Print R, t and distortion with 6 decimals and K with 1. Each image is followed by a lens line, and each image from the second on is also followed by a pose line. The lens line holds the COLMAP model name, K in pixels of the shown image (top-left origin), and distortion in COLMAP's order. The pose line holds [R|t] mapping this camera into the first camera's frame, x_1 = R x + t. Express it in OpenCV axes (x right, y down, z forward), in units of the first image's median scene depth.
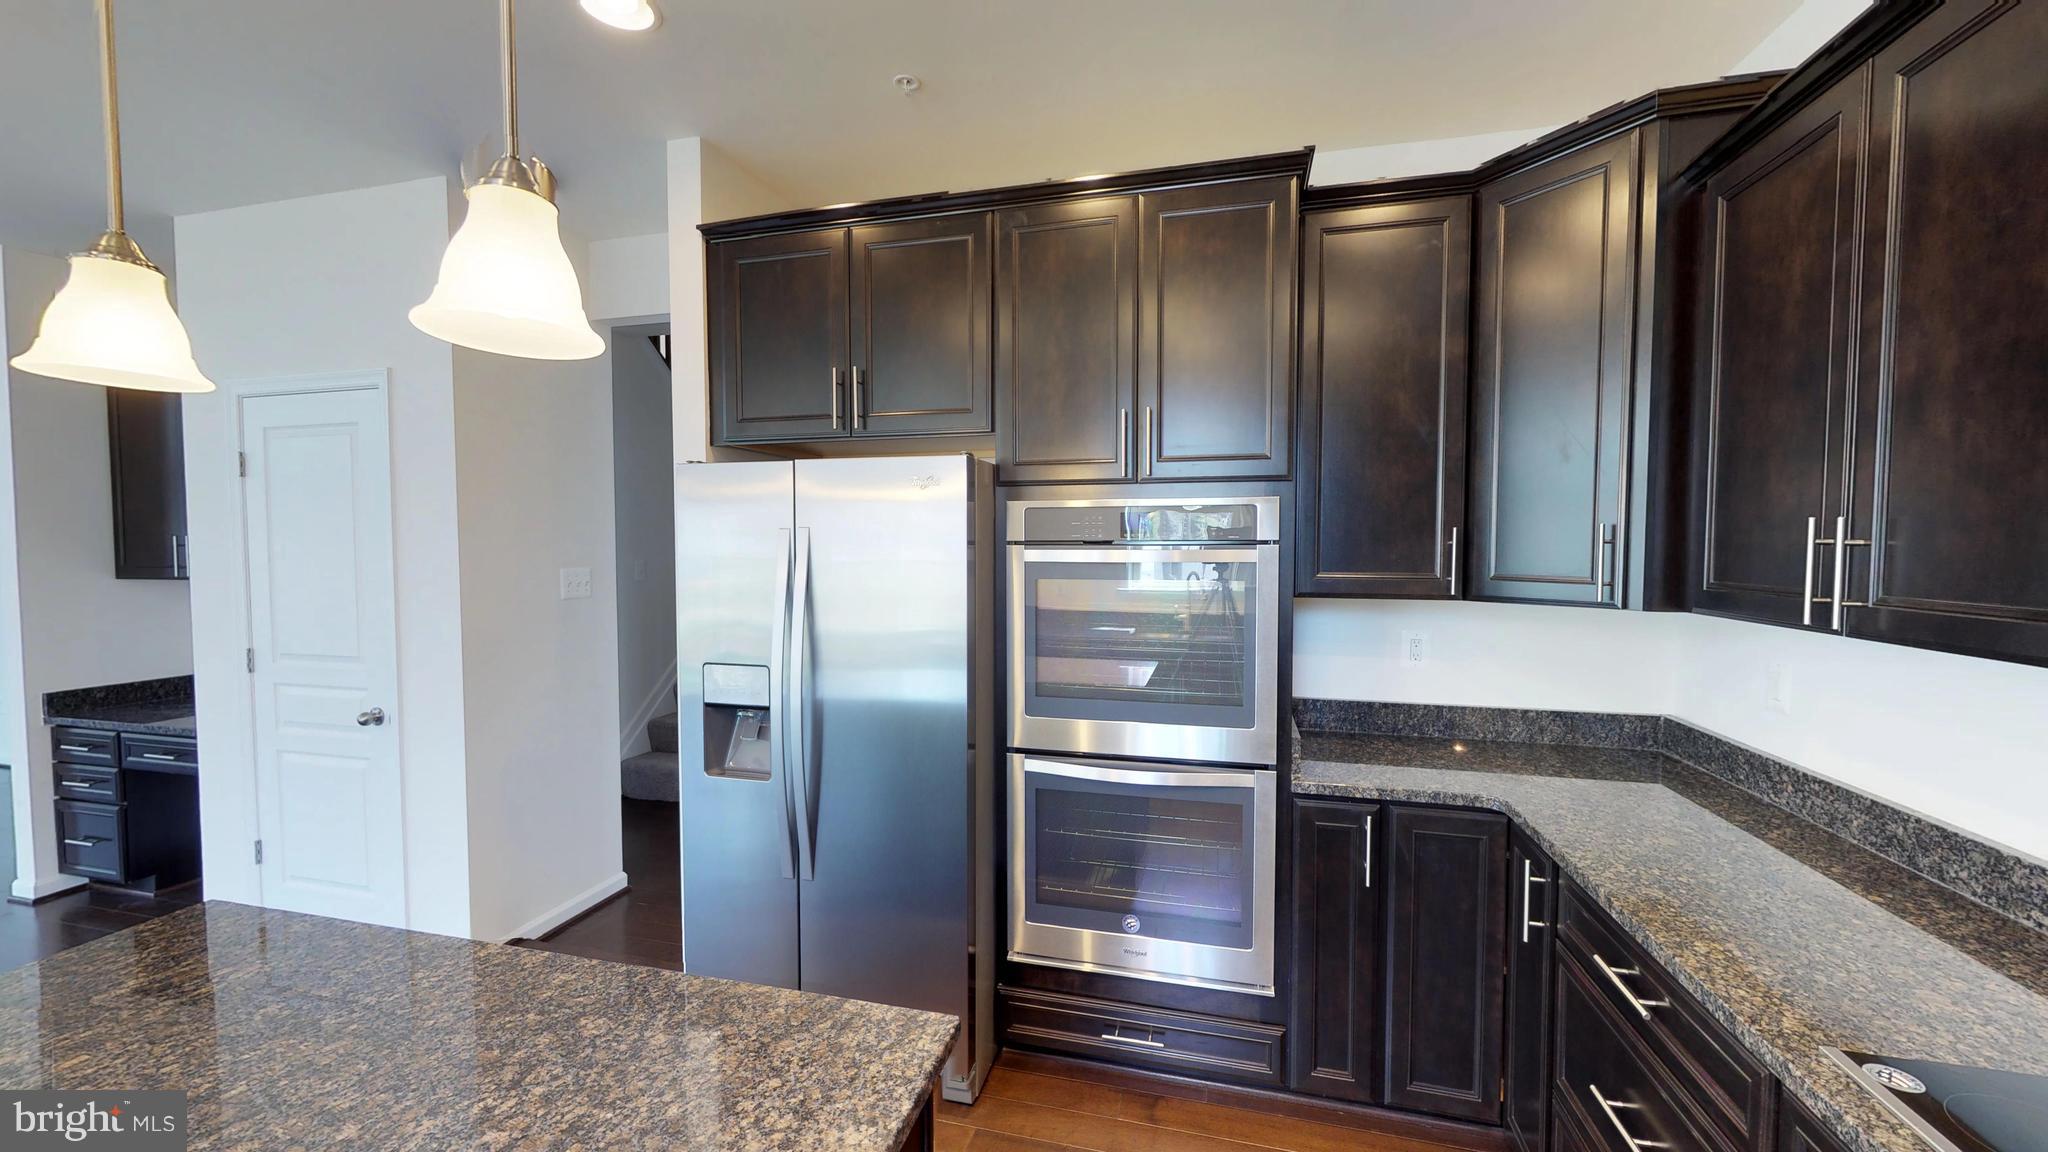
lens RADIAL K [[782.2, 0, 1019.5], [0, 782.2, 571.8], [0, 0, 1]] dist [-0.000597, 0.000026]
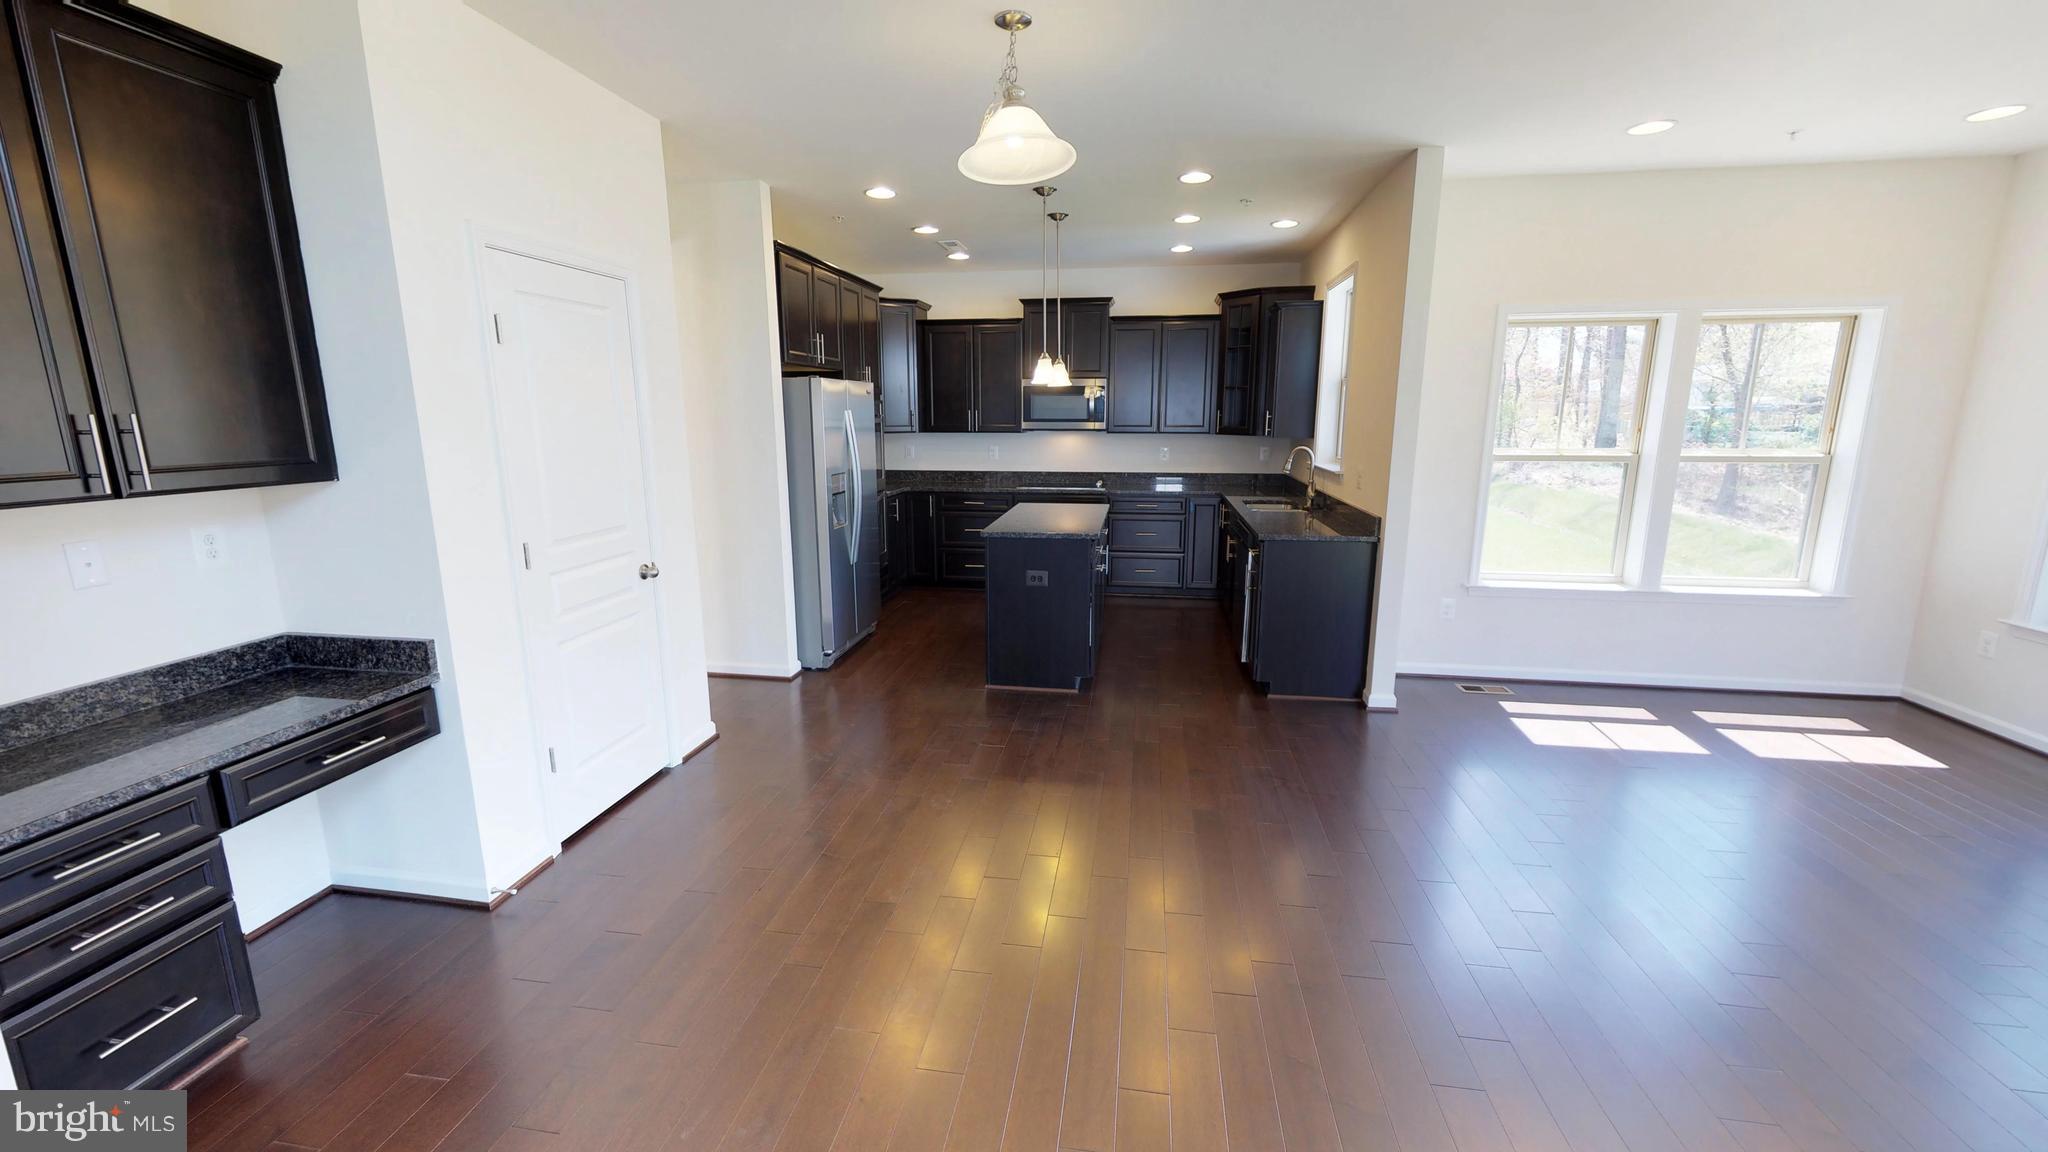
lens RADIAL K [[790.1, 0, 1016.6], [0, 790.1, 562.9], [0, 0, 1]] dist [0.002143, 0.000128]
pose [[-0.093852, -0.188120, 0.977652, -4.383696], [0.040665, 0.980442, 0.192560, -0.074602], [-0.994755, 0.057828, -0.084367, 1.175369]]
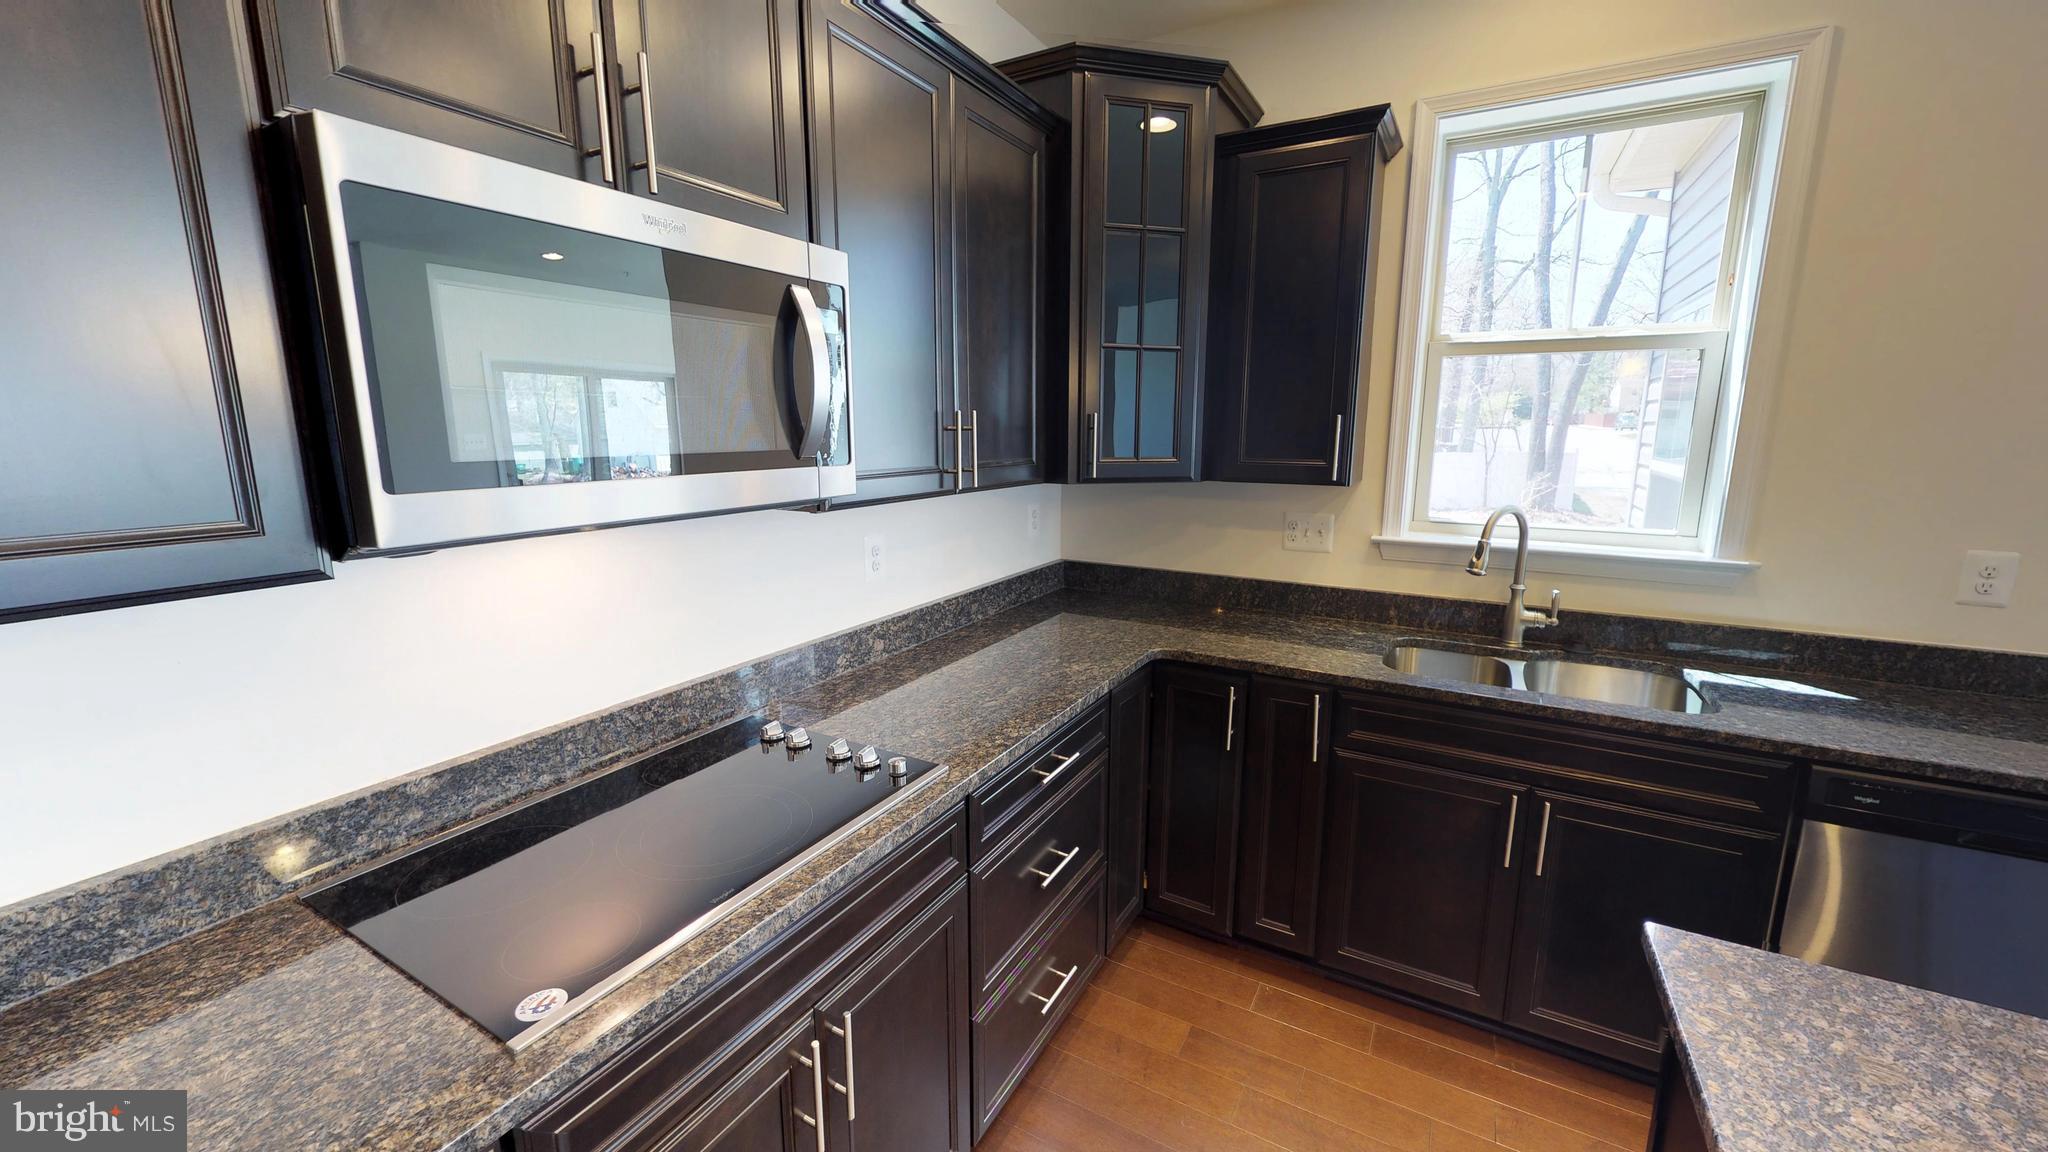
lens RADIAL K [[782.2, 0, 1019.5], [0, 782.2, 571.8], [0, 0, 1]] dist [-0.000597, 0.000026]
pose [[-0.964069, -0.046761, 0.261503, 0.221266], [0.013084, 0.974833, 0.222552, -0.050713], [-0.265328, 0.217978, -0.939195, 1.102197]]
